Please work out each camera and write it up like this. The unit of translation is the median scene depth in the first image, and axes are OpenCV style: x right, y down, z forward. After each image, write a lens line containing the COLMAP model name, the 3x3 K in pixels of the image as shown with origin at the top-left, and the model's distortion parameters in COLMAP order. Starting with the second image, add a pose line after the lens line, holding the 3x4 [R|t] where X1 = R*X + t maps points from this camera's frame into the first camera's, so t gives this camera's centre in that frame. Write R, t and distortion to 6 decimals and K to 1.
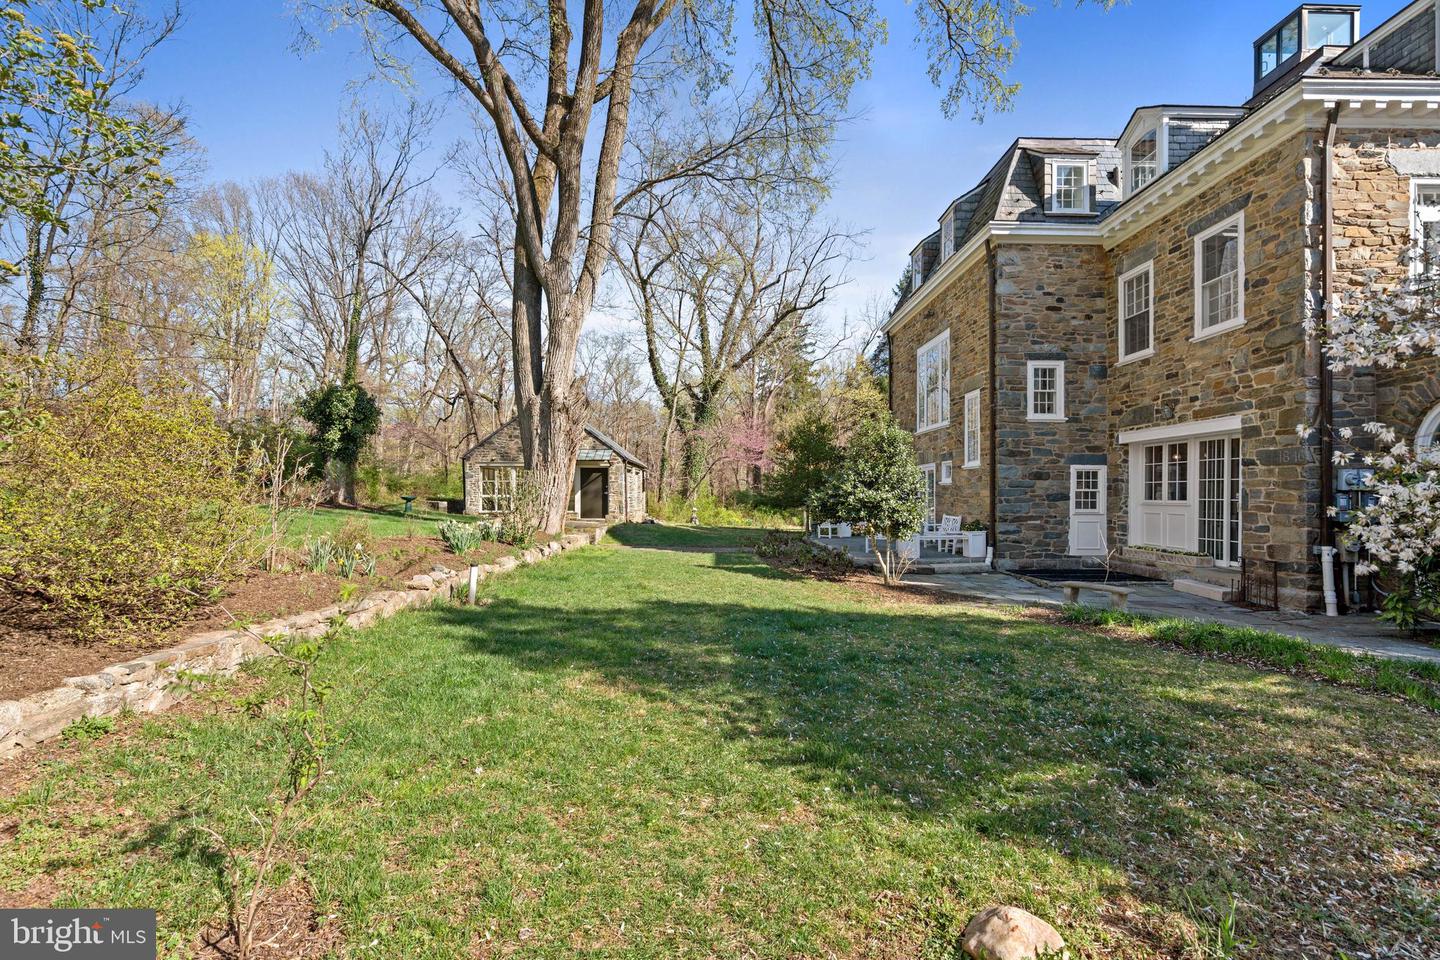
lens RADIAL K [[672.9, 0, 722.5], [0, 672.9, 481.7], [0, 0, 1]] dist [0.002226, 0.000906]
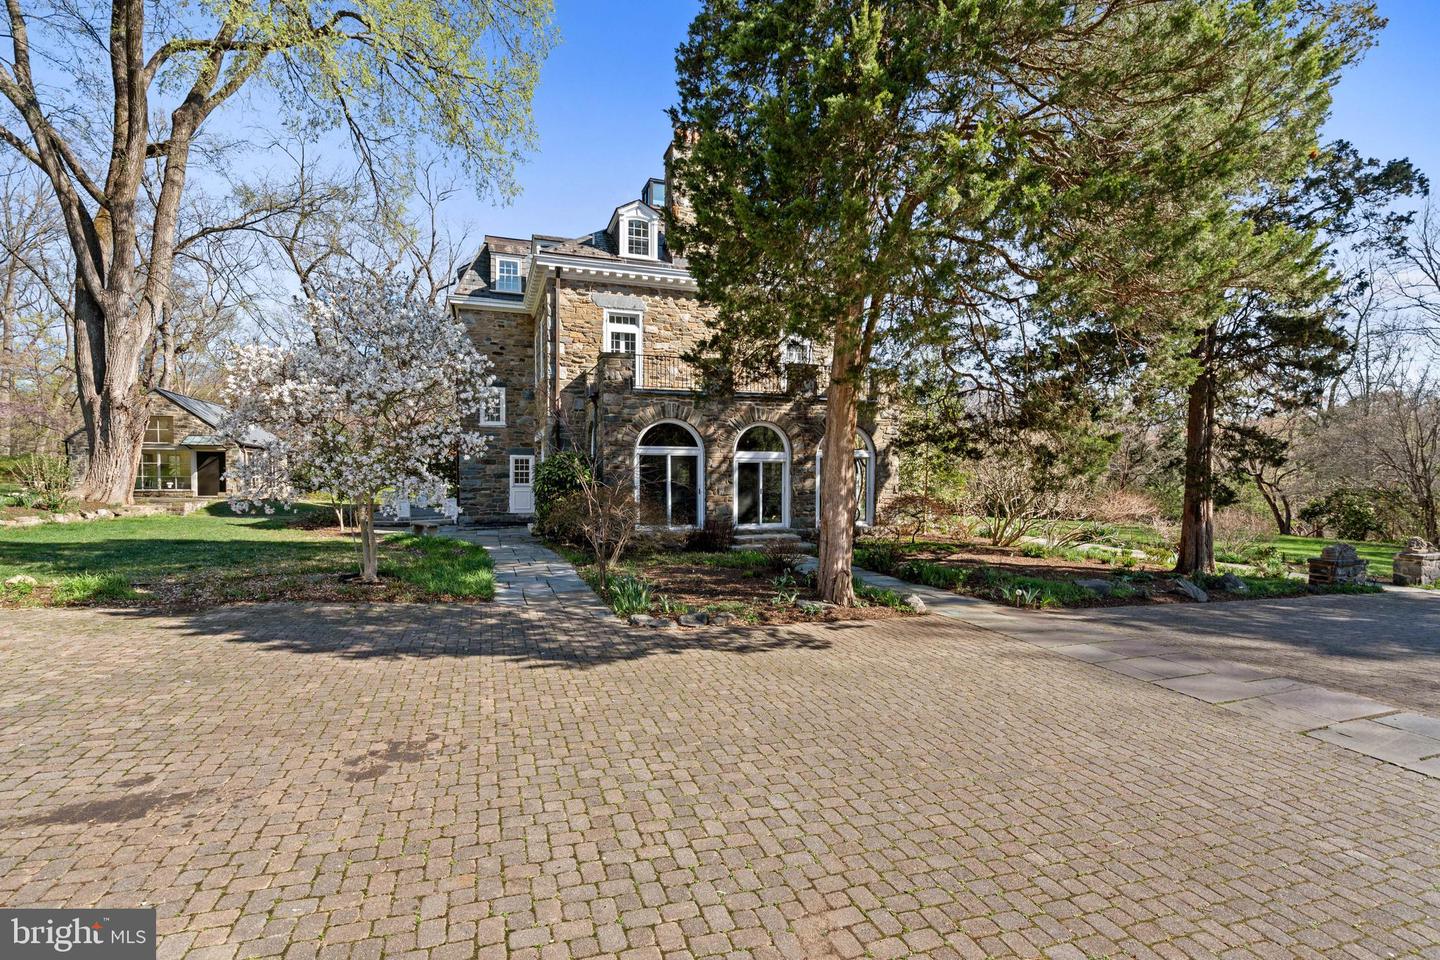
lens RADIAL K [[672.9, 0, 716.1], [0, 672.9, 487.2], [0, 0, 1]] dist [0.002226, 0.000906]
pose [[0.951144, -0.005885, 0.308691, 0.488083], [-0.003532, 0.999546, 0.029937, 0.001393], [-0.308727, -0.029564, 0.950691, -0.631487]]
